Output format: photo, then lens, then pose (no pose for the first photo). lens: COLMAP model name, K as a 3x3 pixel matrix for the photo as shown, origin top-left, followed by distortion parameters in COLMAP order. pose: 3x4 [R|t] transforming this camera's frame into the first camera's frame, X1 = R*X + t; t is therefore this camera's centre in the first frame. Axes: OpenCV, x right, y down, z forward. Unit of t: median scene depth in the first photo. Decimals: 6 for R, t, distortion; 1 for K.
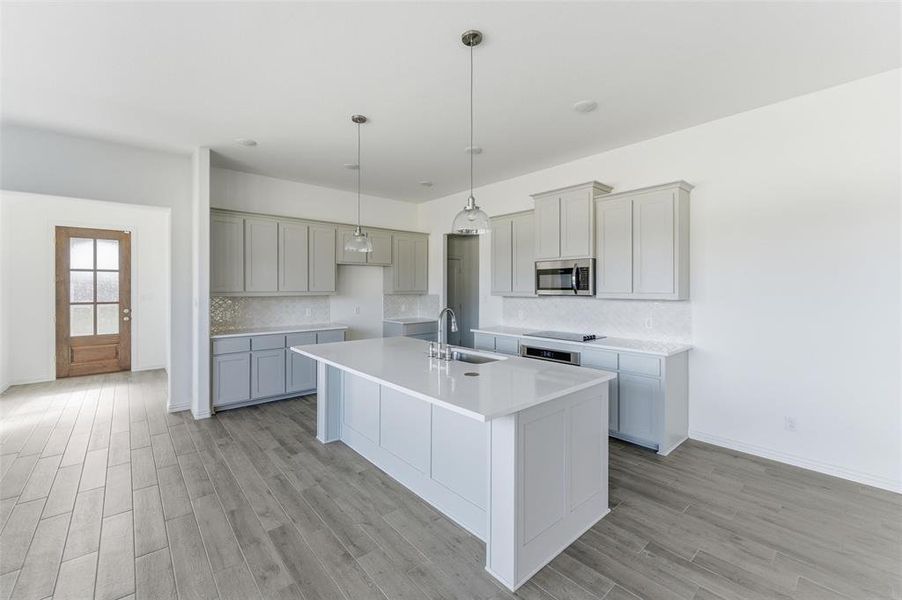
lens RADIAL K [[372.5, 0, 452.4], [0, 372.5, 290.1], [0, 0, 1]] dist [-0.000157, 0.000182]
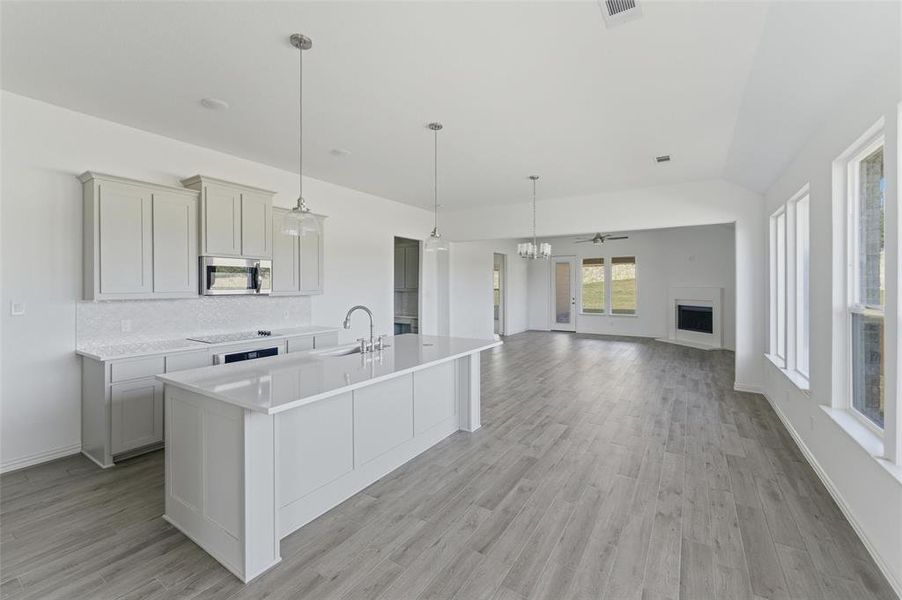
lens RADIAL K [[374.4, 0, 454.8], [0, 374.4, 286.0], [0, 0, 1]] dist [0.001938, 0.000225]
pose [[-0.281145, -0.000380, 0.959665, -1.180041], [0.008447, 0.999960, 0.002870, -0.009827], [-0.959628, 0.008913, -0.281131, 1.094959]]
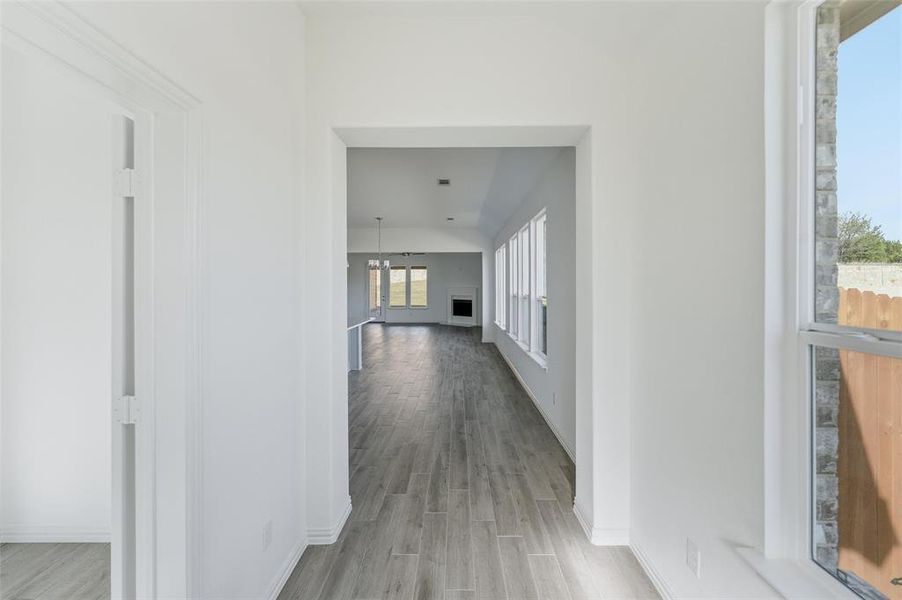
lens RADIAL K [[372.5, 0, 452.4], [0, 372.5, 290.1], [0, 0, 1]] dist [-0.000157, 0.000182]
pose [[-0.741975, -0.005696, 0.670404, -1.910593], [0.008257, 0.999810, 0.017634, -0.022919], [-0.670377, 0.018619, -0.741787, 1.999897]]
